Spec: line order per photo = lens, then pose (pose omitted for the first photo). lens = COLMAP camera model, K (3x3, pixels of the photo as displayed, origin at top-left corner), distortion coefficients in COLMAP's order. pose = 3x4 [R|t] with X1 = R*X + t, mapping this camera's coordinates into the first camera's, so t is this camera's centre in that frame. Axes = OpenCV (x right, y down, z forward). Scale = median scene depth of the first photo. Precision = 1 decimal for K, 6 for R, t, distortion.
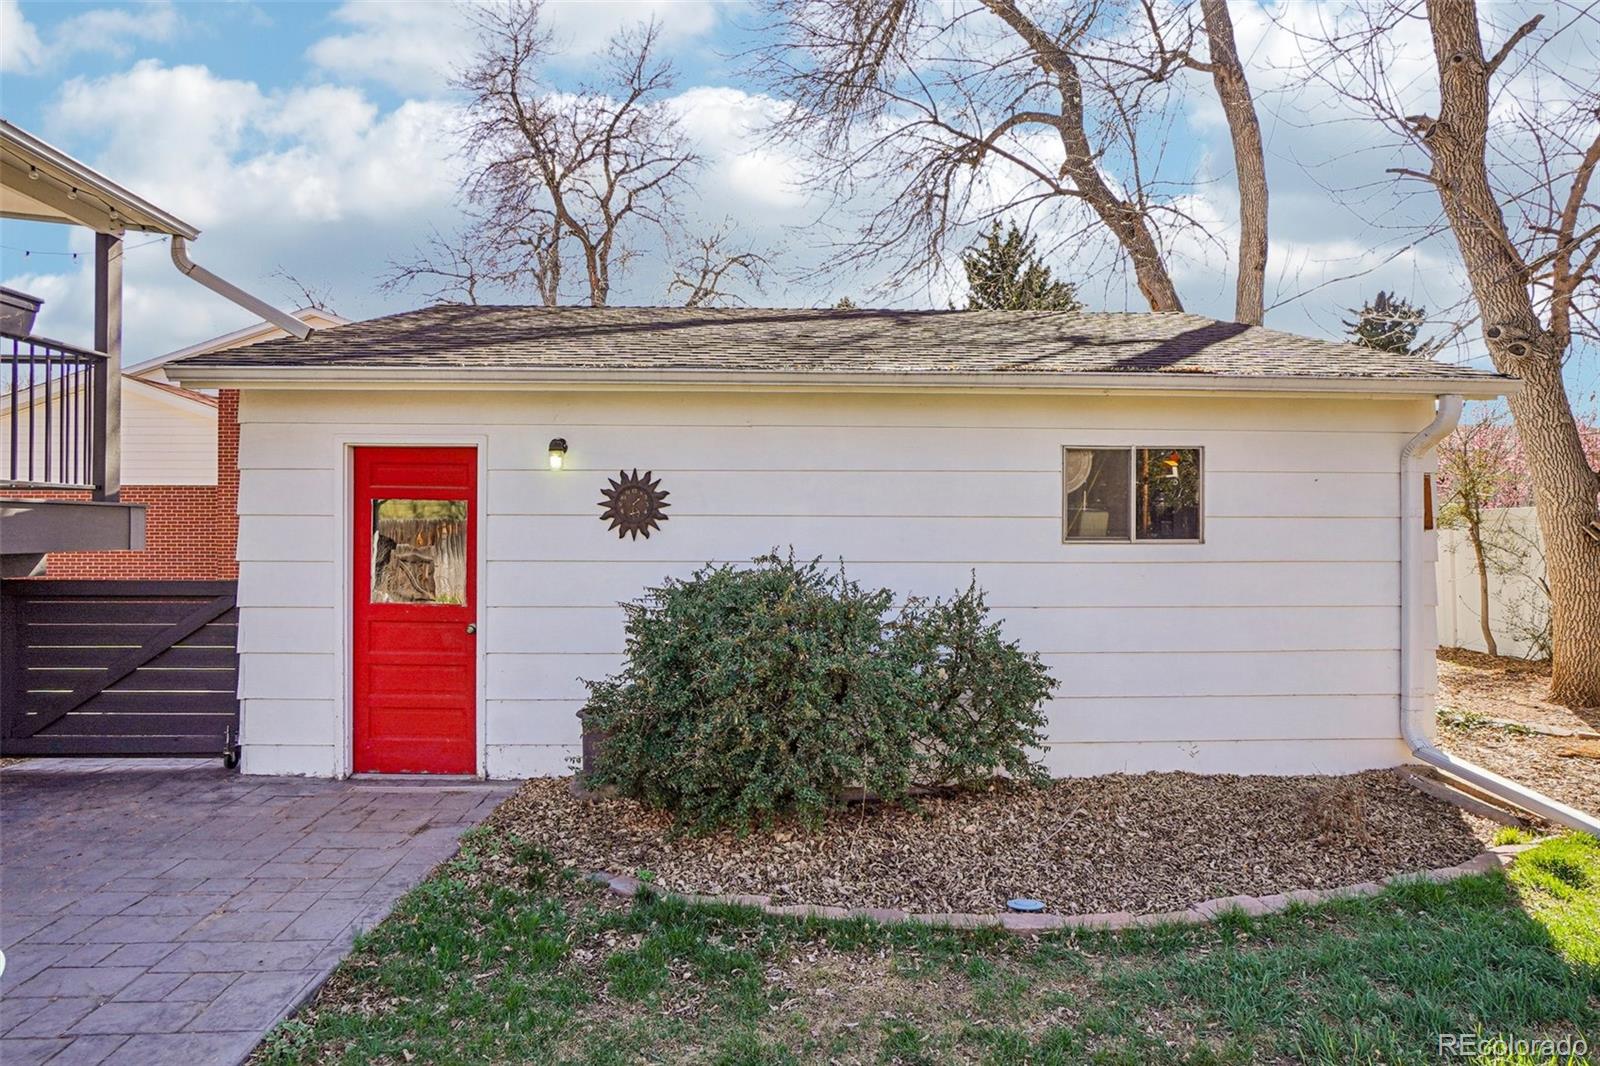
lens RADIAL K [[873.1, 0, 798.2], [0, 873.1, 522.9], [0, 0, 1]] dist [-0.045373, 0.024259]
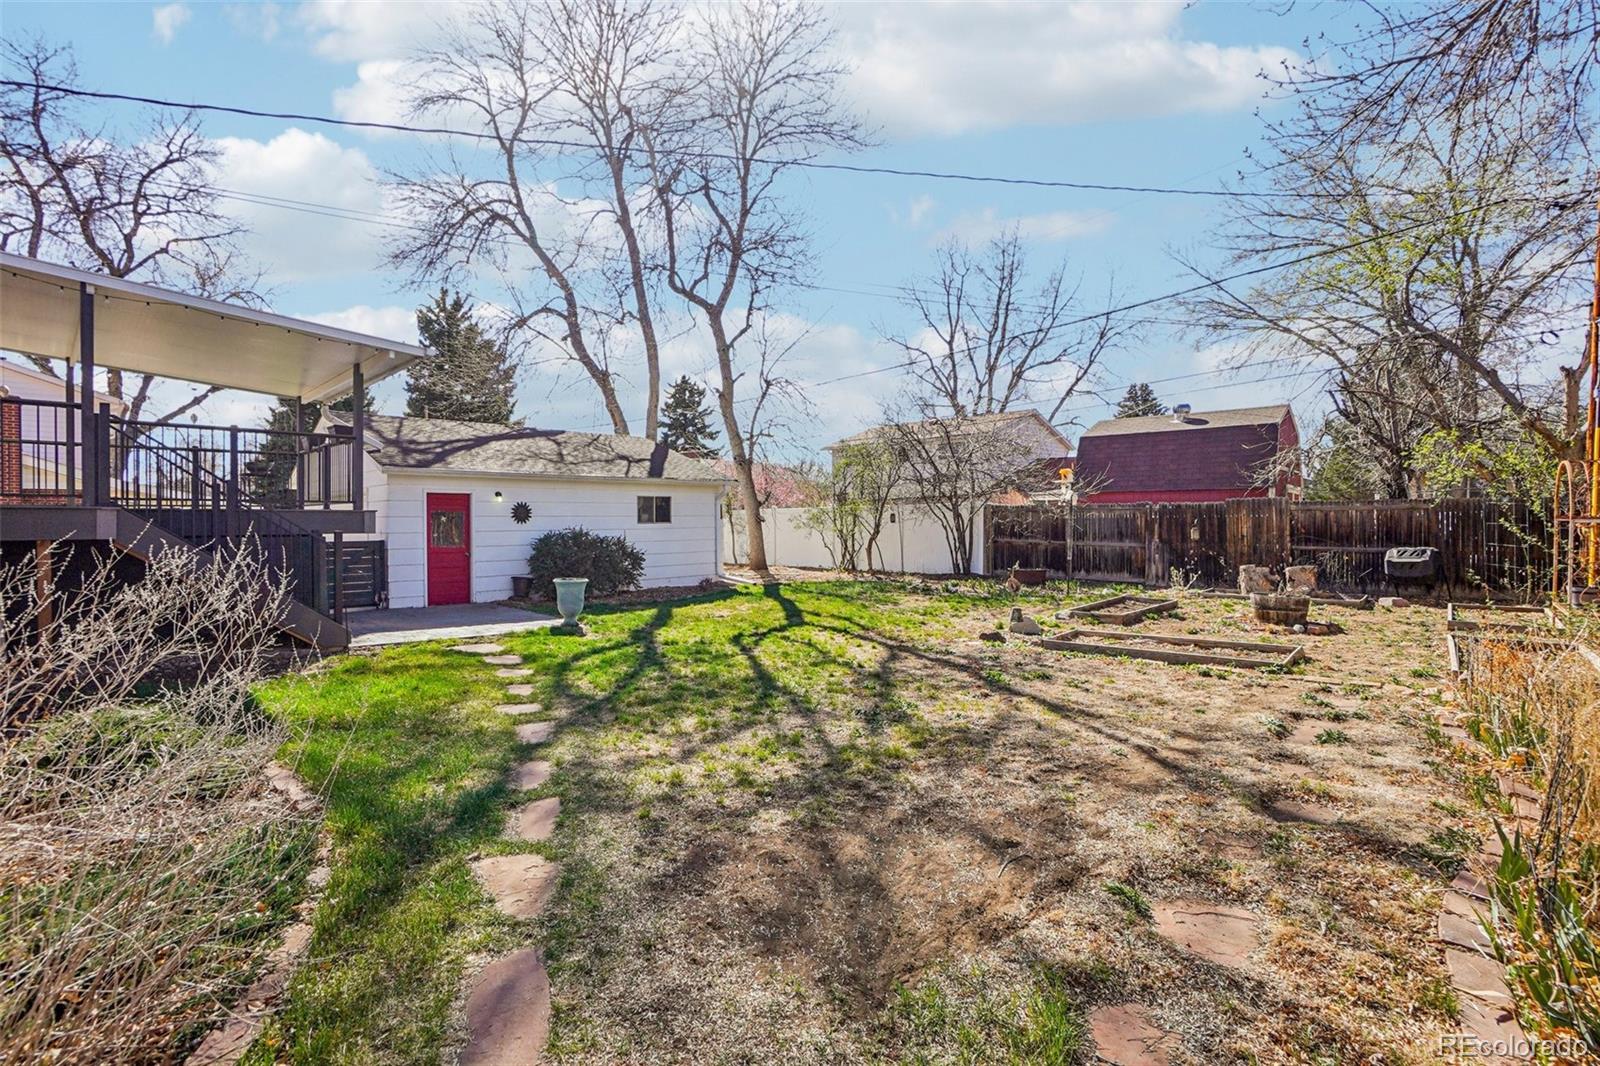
lens RADIAL K [[753.1, 0, 791.3], [0, 753.1, 505.5], [0, 0, 1]] dist [-0.019522, 0.000091]
pose [[0.729544, 0.002644, 0.683928, -1.348539], [0.002502, 0.999976, -0.006535, -0.027985], [-0.683929, 0.006479, 0.729520, -1.682370]]
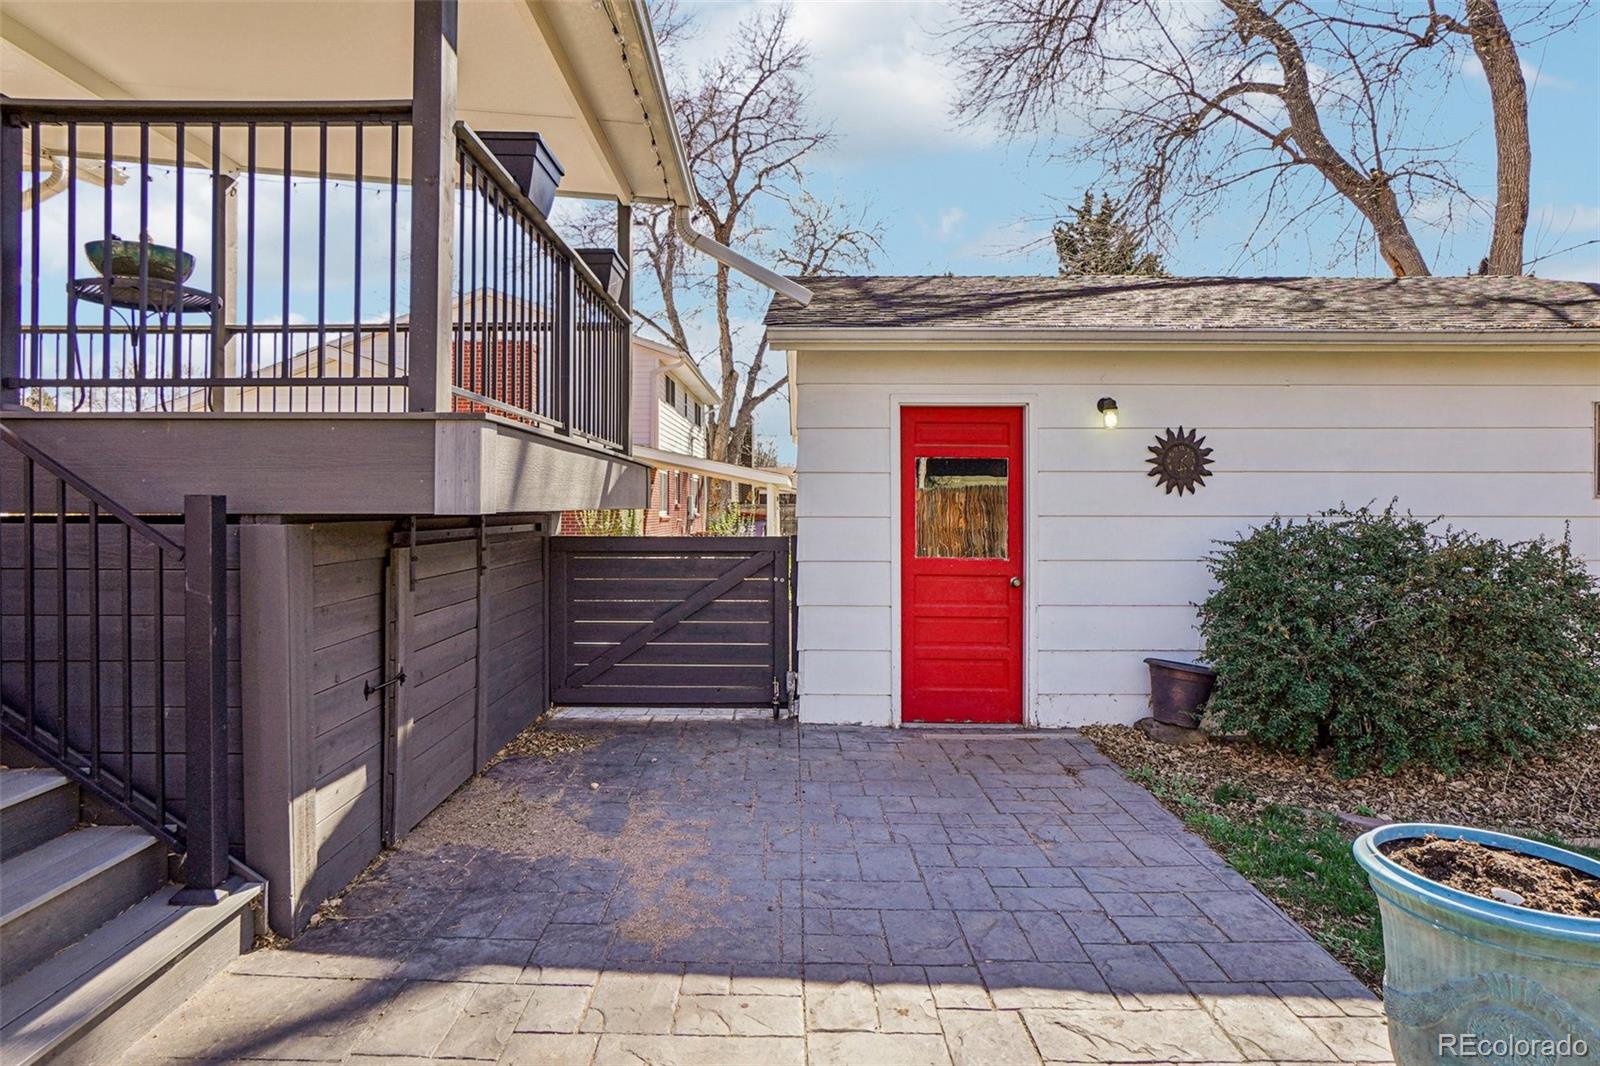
lens RADIAL K [[865.9, 0, 778.6], [0, 865.9, 497.3], [0, 0, 1]] dist [-0.041368, 0.019072]
pose [[0.998658, -0.003477, -0.051676, -0.610647], [0.003318, 0.999989, -0.003162, 0.023337], [0.051687, 0.002986, 0.998659, -0.041574]]
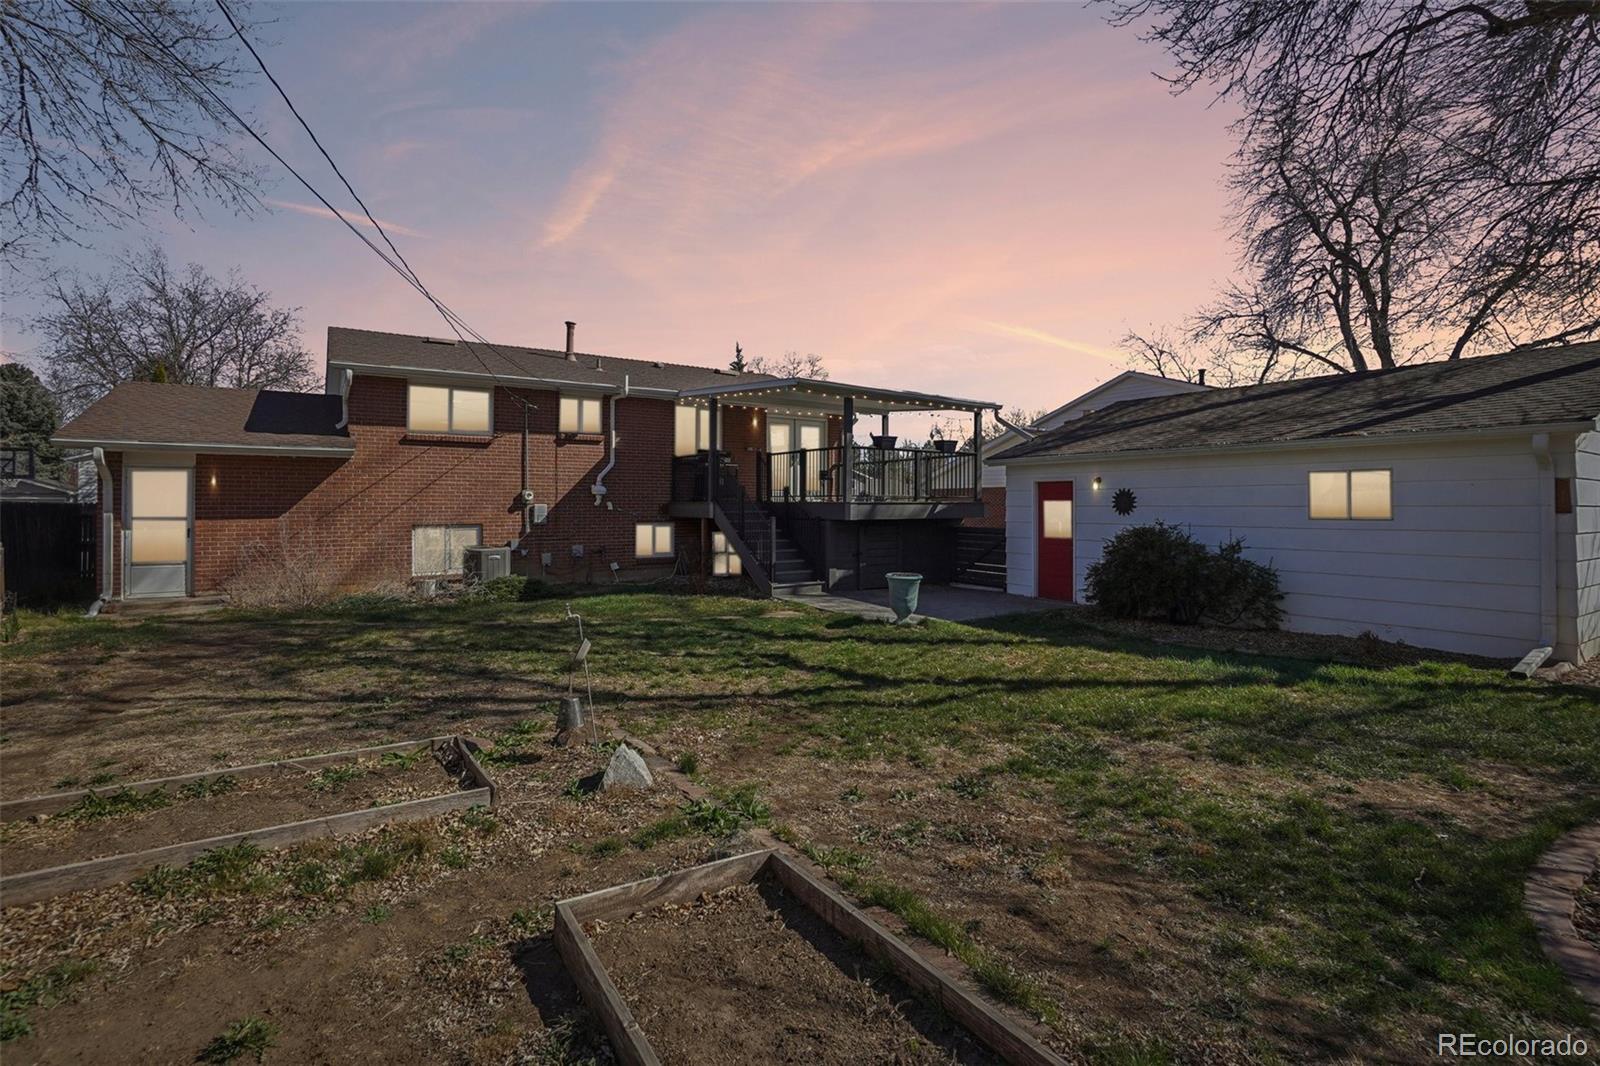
lens RADIAL K [[753.1, 0, 791.3], [0, 753.1, 505.5], [0, 0, 1]] dist [-0.019522, 0.000091]
pose [[0.508500, -0.002655, -0.861058, 1.212852], [0.006337, 0.999980, 0.000658, -0.017893], [0.861039, -0.005791, 0.508506, -0.966037]]
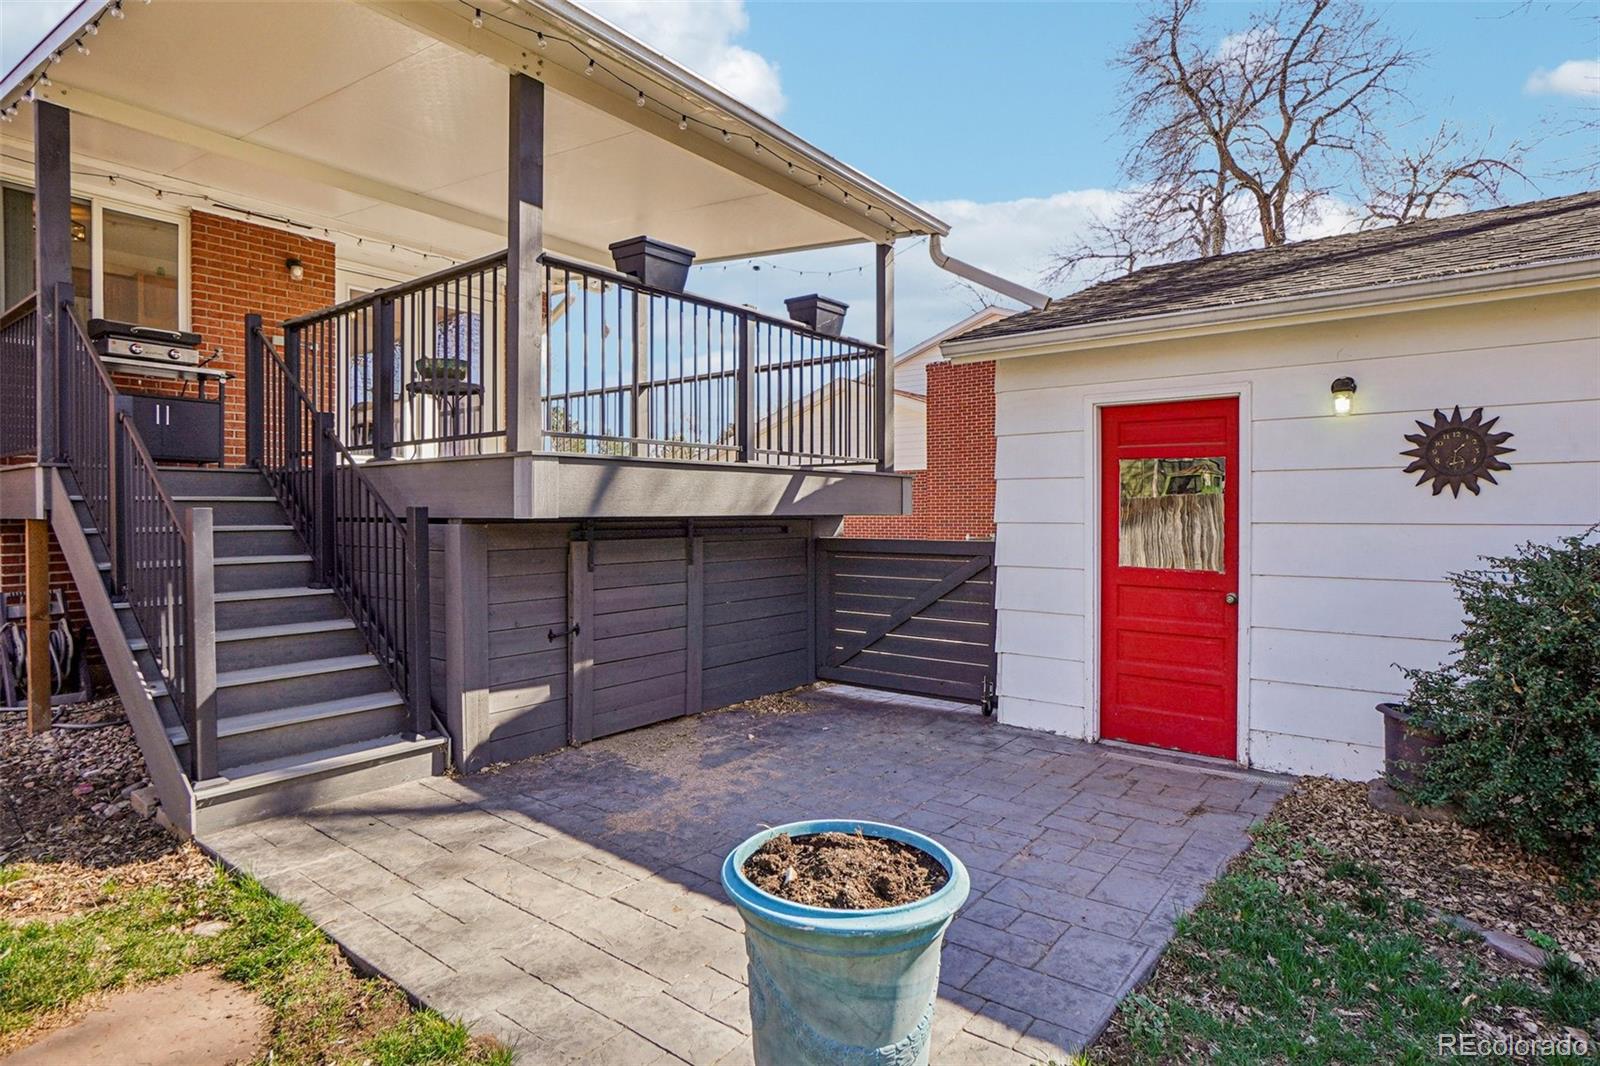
lens RADIAL K [[863.0, 0, 798.1], [0, 863.0, 516.6], [0, 0, 1]] dist [-0.043506, 0.023941]
pose [[0.755607, -0.001971, -0.655023, -0.135555], [0.009058, 0.999931, 0.007440, 0.026050], [0.654963, -0.011555, 0.755573, 0.033454]]
